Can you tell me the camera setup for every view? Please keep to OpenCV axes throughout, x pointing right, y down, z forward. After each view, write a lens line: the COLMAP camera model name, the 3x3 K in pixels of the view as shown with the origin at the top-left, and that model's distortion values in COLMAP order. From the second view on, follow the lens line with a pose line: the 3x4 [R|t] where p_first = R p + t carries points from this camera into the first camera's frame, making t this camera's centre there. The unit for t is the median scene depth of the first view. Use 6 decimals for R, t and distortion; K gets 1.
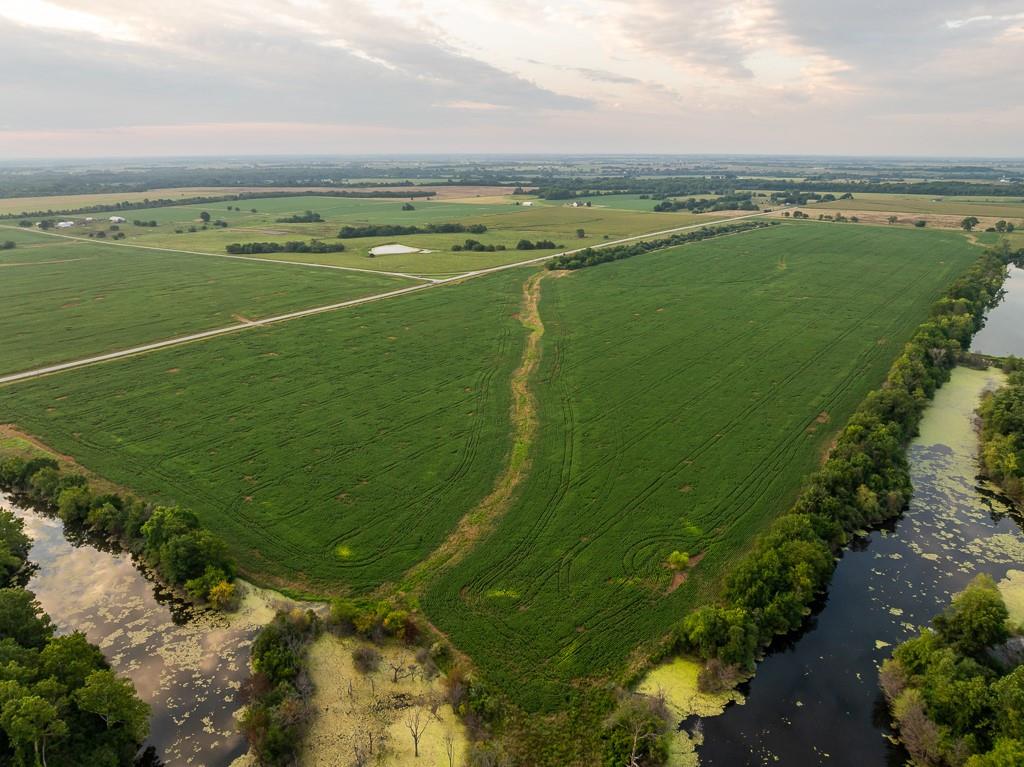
lens RADIAL K [[724.3, 0, 514.5], [0, 724.3, 380.2], [0, 0, 1]] dist [-0.032592, -0.004299]
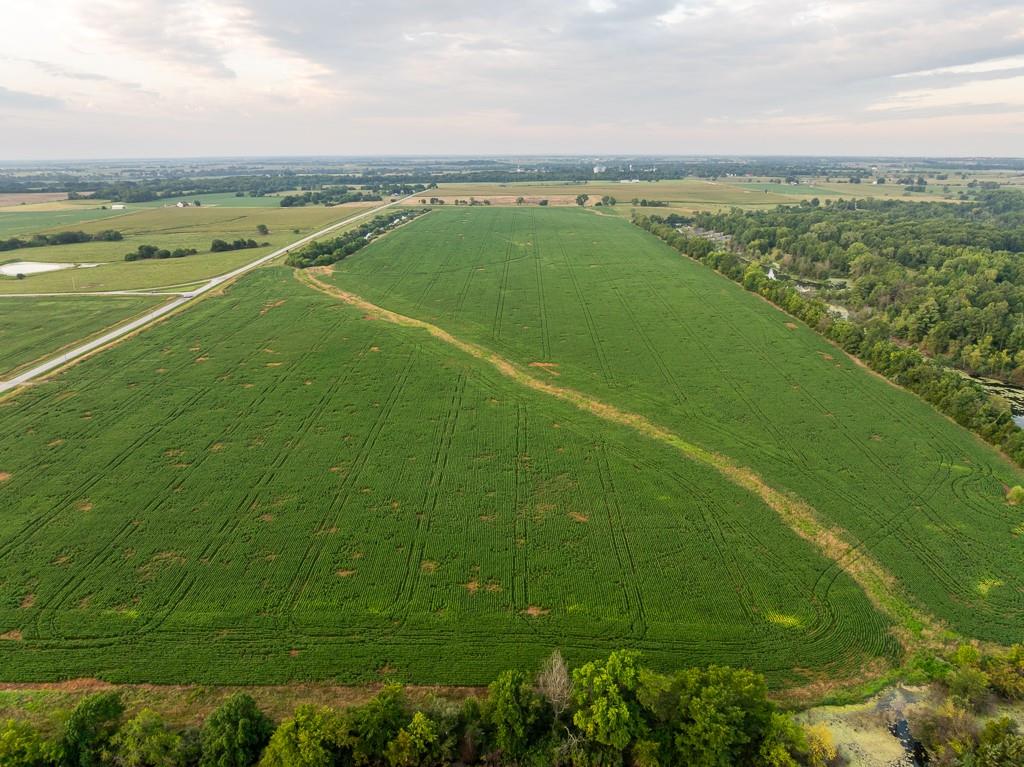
lens RADIAL K [[724.3, 0, 514.5], [0, 724.3, 380.2], [0, 0, 1]] dist [-0.032592, -0.004299]
pose [[0.801116, -0.180856, 0.570529, -0.171983], [0.182671, 0.981652, 0.054680, -0.016842], [-0.569951, 0.060415, 0.819455, 0.119766]]
